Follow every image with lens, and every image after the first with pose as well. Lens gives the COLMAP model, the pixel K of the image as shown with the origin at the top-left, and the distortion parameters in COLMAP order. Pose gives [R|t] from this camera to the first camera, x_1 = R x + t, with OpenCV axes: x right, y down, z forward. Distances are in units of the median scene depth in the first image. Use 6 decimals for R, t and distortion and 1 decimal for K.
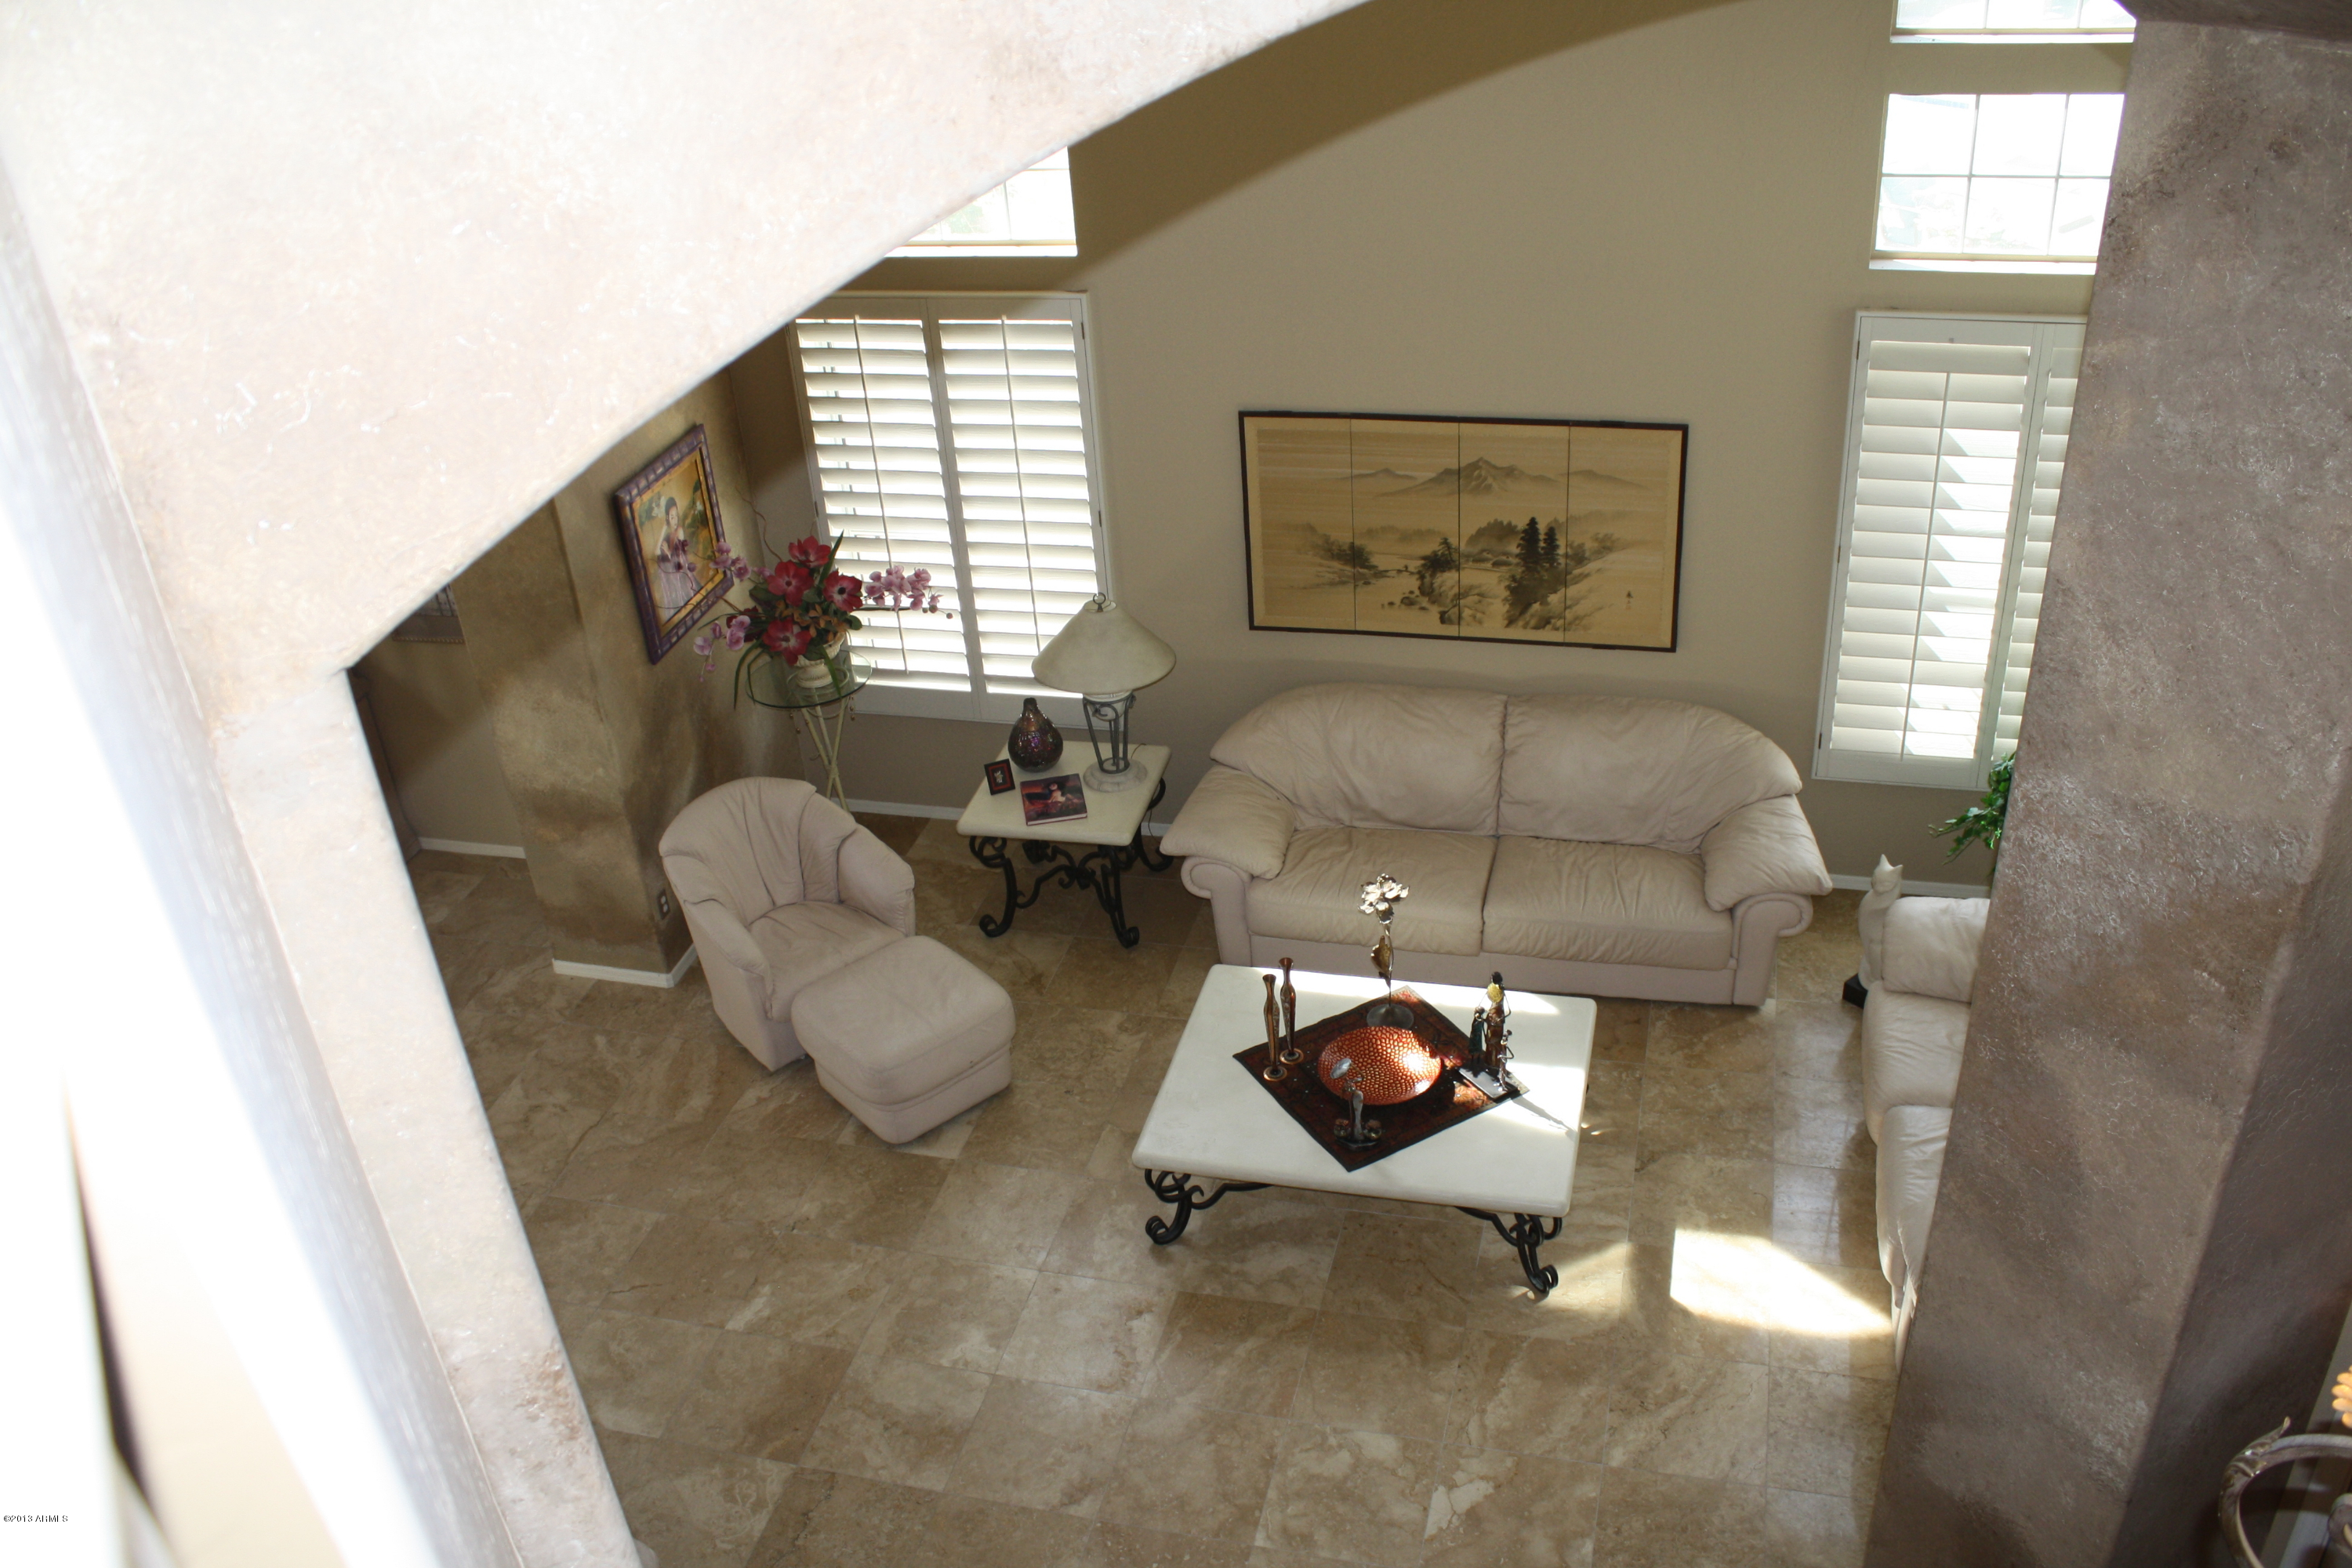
lens RADIAL K [[1972.0, 0, 1195.1], [0, 1972.0, 801.9], [0, 0, 1]] dist [-0.164662, 0.139020]
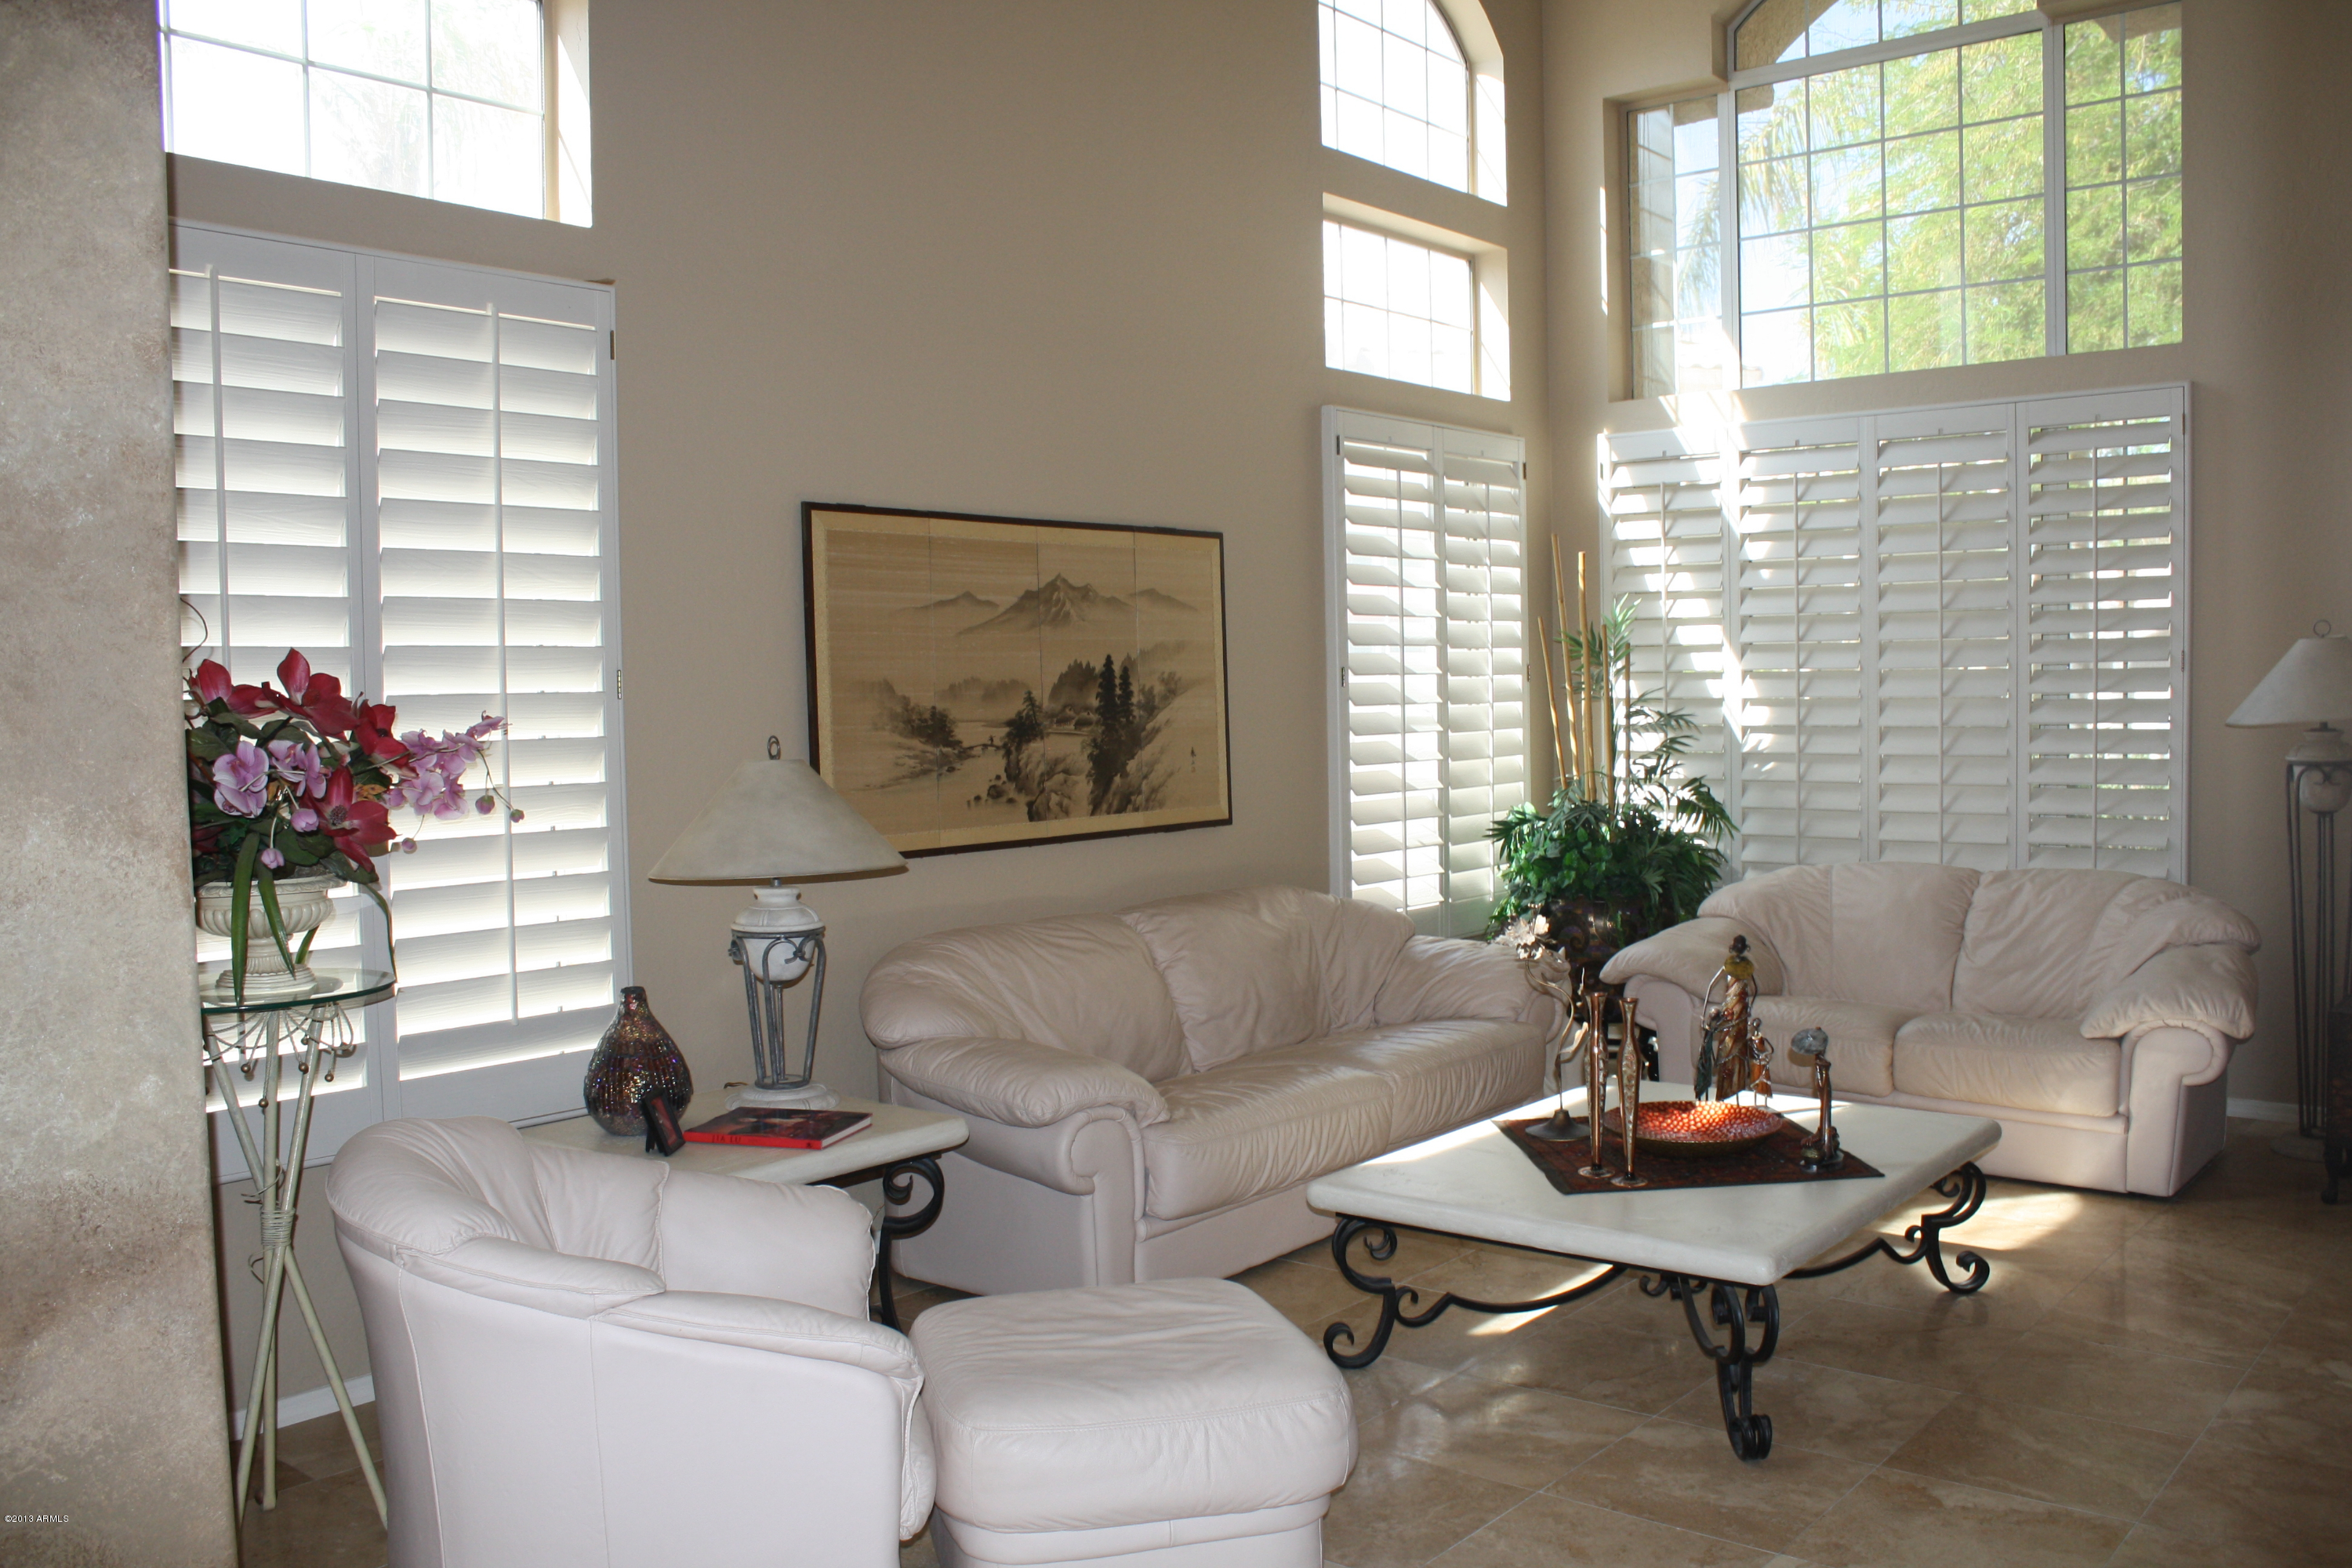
lens RADIAL K [[1972.0, 0, 1201.6], [0, 1972.0, 802.2], [0, 0, 1]] dist [-0.164662, 0.139020]
pose [[0.425577, 0.006327, 0.904900, -0.518593], [0.459807, 0.859755, -0.222260, 0.095500], [-0.779398, 0.510668, 0.362982, 0.717559]]
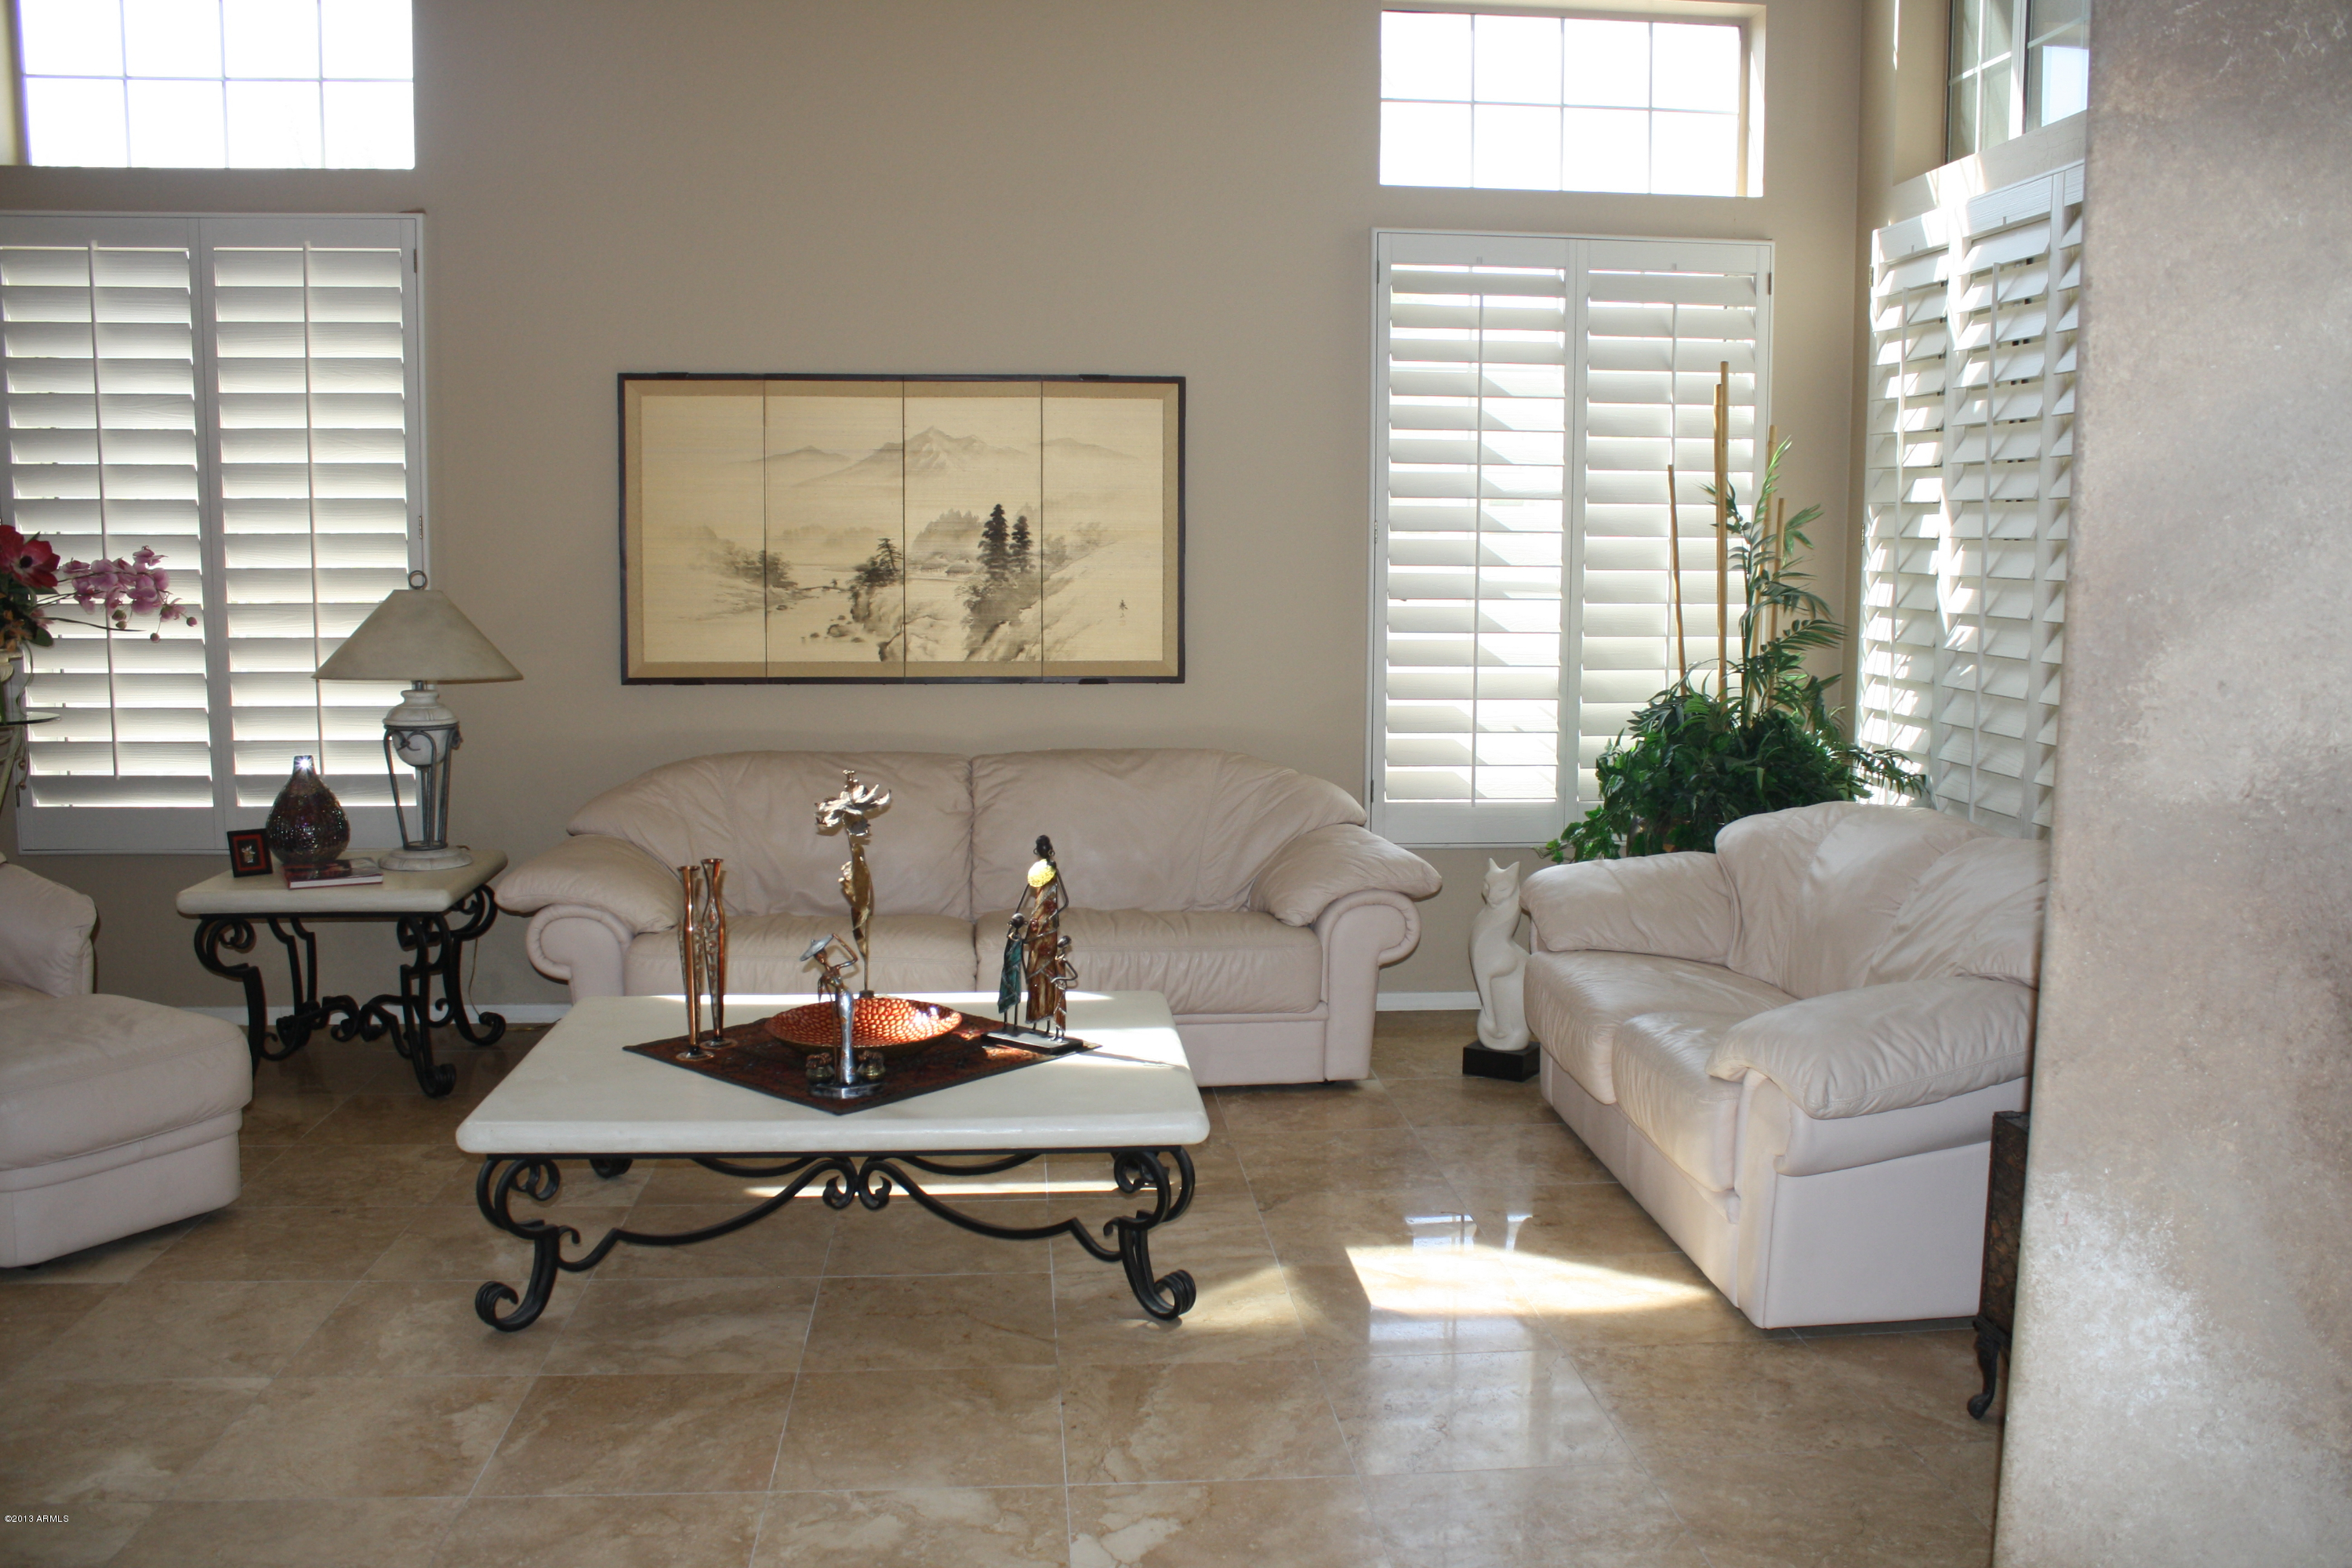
lens RADIAL K [[1972.0, 0, 1205.9], [0, 1972.0, 800.7], [0, 0, 1]] dist [-0.164662, 0.139020]
pose [[0.937058, 0.028701, 0.347992, -0.021034], [0.117499, 0.912576, -0.391661, 0.284113], [-0.328810, 0.407898, 0.851765, 0.346193]]
